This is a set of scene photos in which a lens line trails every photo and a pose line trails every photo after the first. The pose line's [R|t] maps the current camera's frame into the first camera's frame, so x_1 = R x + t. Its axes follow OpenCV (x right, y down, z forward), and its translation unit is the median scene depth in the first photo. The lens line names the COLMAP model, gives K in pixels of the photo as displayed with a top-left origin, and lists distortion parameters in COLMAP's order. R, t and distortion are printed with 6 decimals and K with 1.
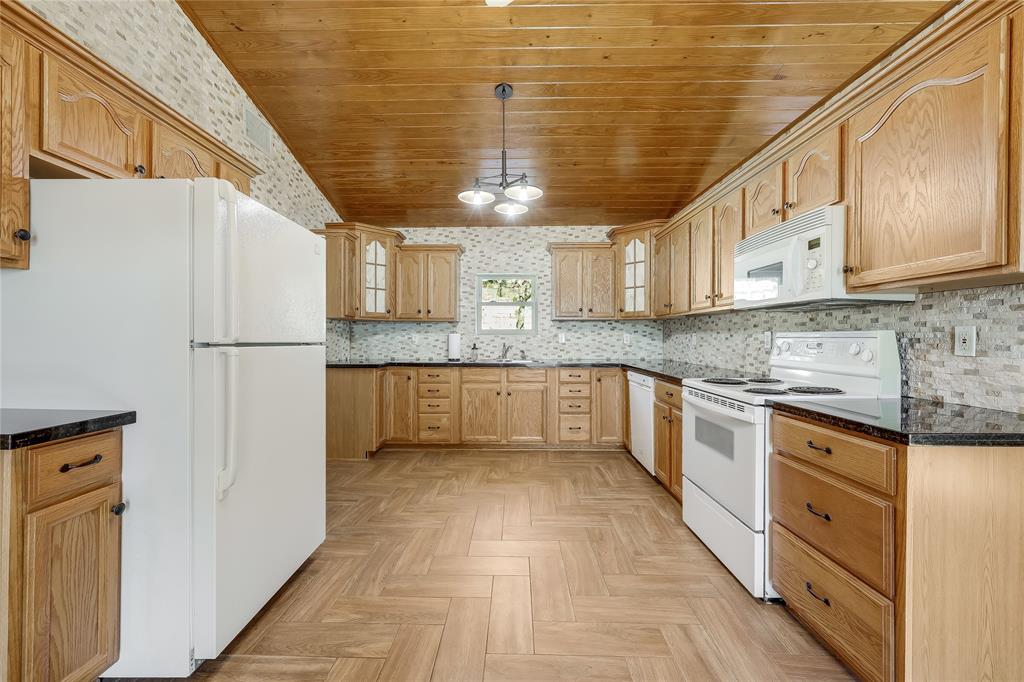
lens RADIAL K [[414.9, 0, 510.1], [0, 414.9, 342.0], [0, 0, 1]] dist [-0.000550, -0.000220]
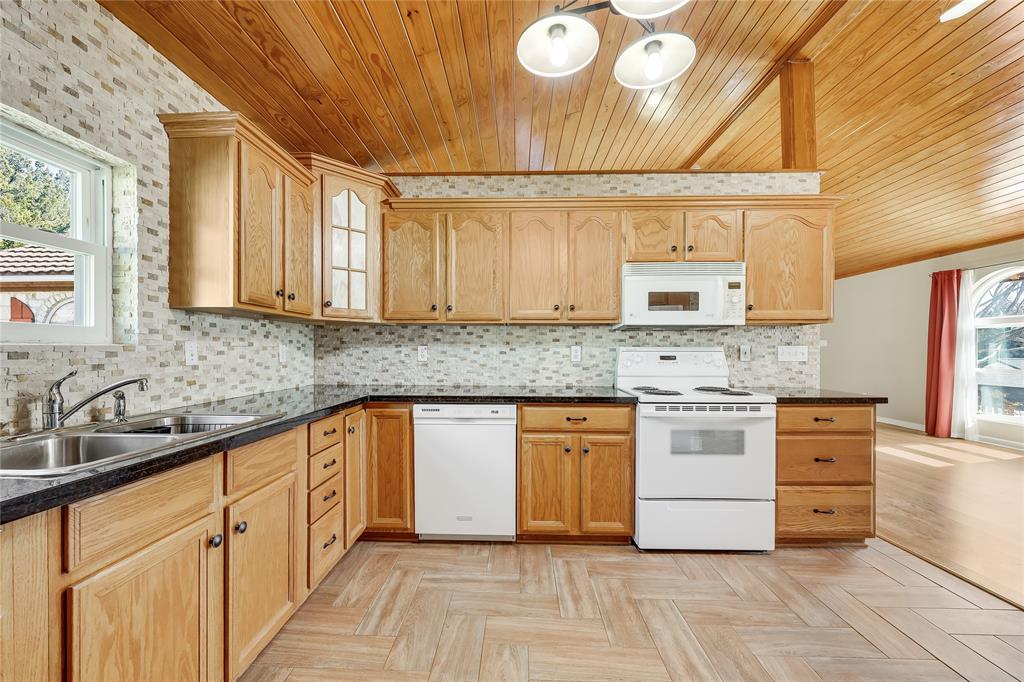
lens RADIAL K [[422.0, 0, 480.0], [0, 422.0, 353.6], [0, 0, 1]] dist [-0.001237, -0.000118]
pose [[0.025901, -0.005902, 0.999647, -0.420823], [0.011217, 0.999921, 0.005613, -0.012083], [-0.999602, 0.011067, 0.025965, 1.048612]]
